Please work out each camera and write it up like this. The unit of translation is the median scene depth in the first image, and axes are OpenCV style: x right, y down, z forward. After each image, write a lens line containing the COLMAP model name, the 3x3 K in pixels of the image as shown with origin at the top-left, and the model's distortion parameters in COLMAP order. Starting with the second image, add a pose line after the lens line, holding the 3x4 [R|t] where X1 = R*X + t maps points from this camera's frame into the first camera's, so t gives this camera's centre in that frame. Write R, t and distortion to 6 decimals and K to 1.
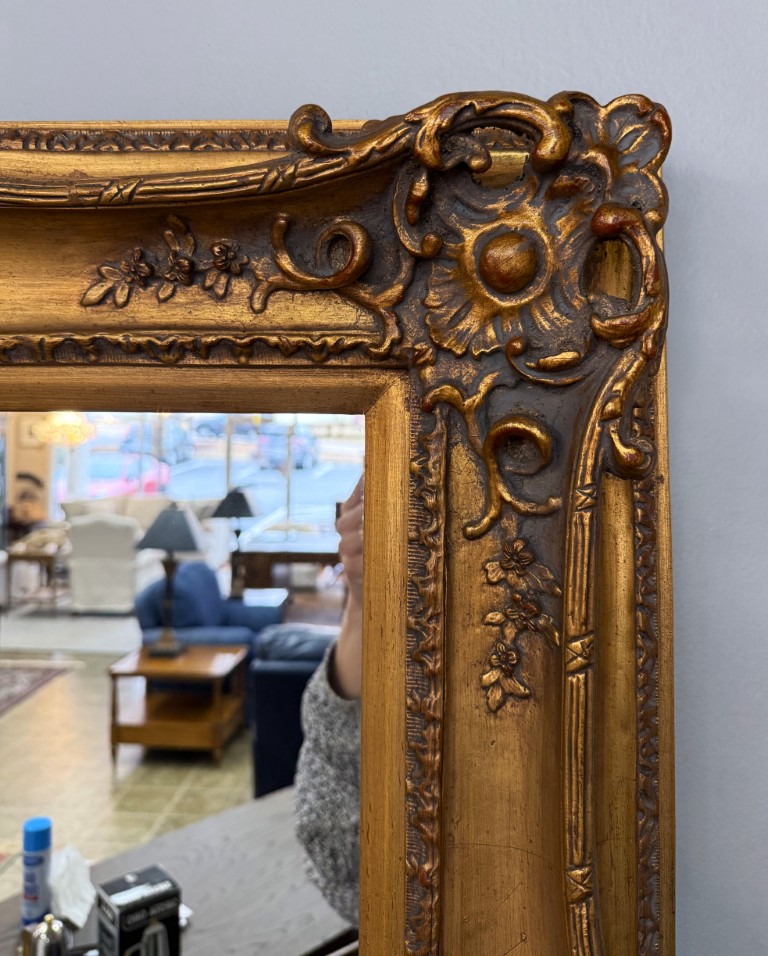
lens RADIAL K [[712.5, 0, 386.7], [0, 712.5, 396.1], [0, 0, 1]] dist [0.070187, -0.066365]
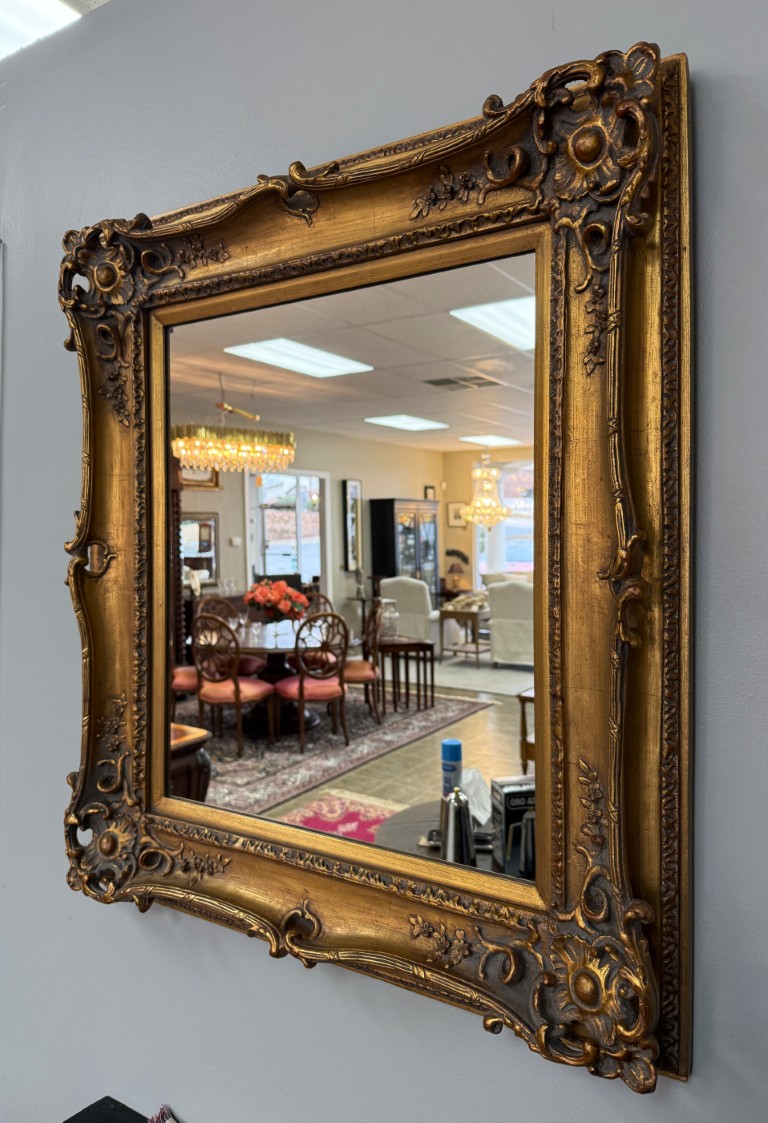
lens RADIAL K [[784.7, 0, 419.1], [0, 784.7, 539.8], [0, 0, 1]] dist [-0.004555, -0.004063]
pose [[0.867628, -0.013672, -0.497025, 0.784032], [0.029029, 0.999310, 0.023187, 0.798903], [0.496365, -0.034546, 0.867426, -1.105369]]
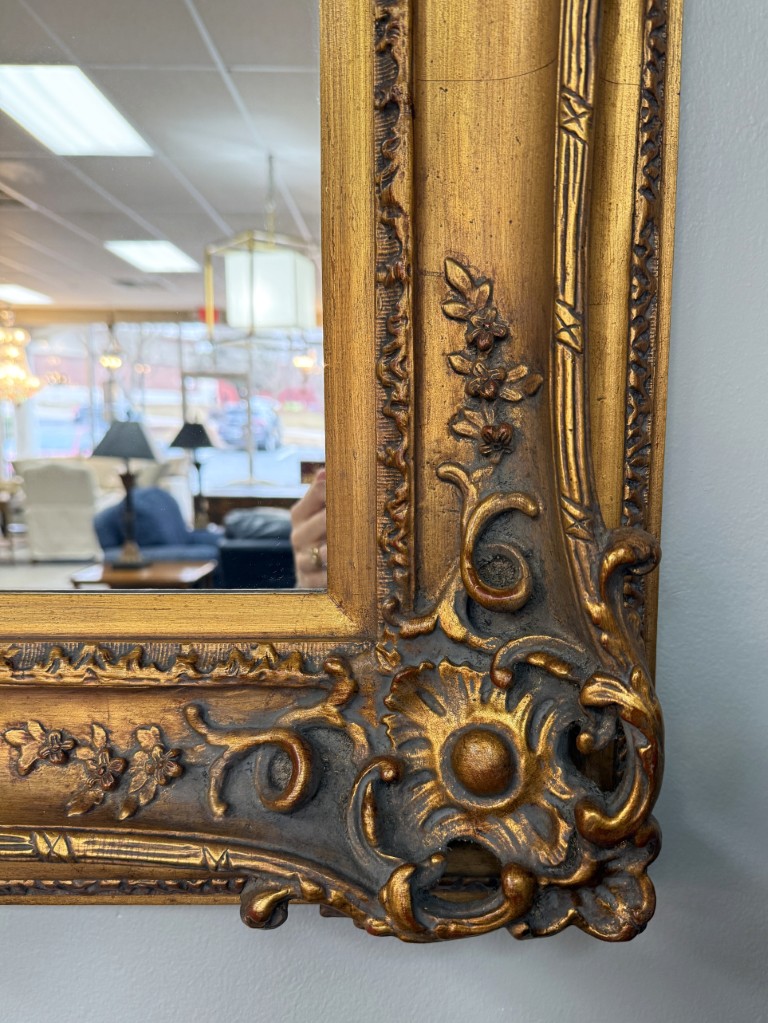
lens RADIAL K [[735.0, 0, 382.4], [0, 735.0, 552.7], [0, 0, 1]] dist [0.013867, 0.002102]
pose [[0.999121, -0.018037, 0.037853, -0.020812], [0.012512, 0.989870, 0.141422, 1.672921], [-0.040021, -0.140824, 0.989225, 0.045481]]
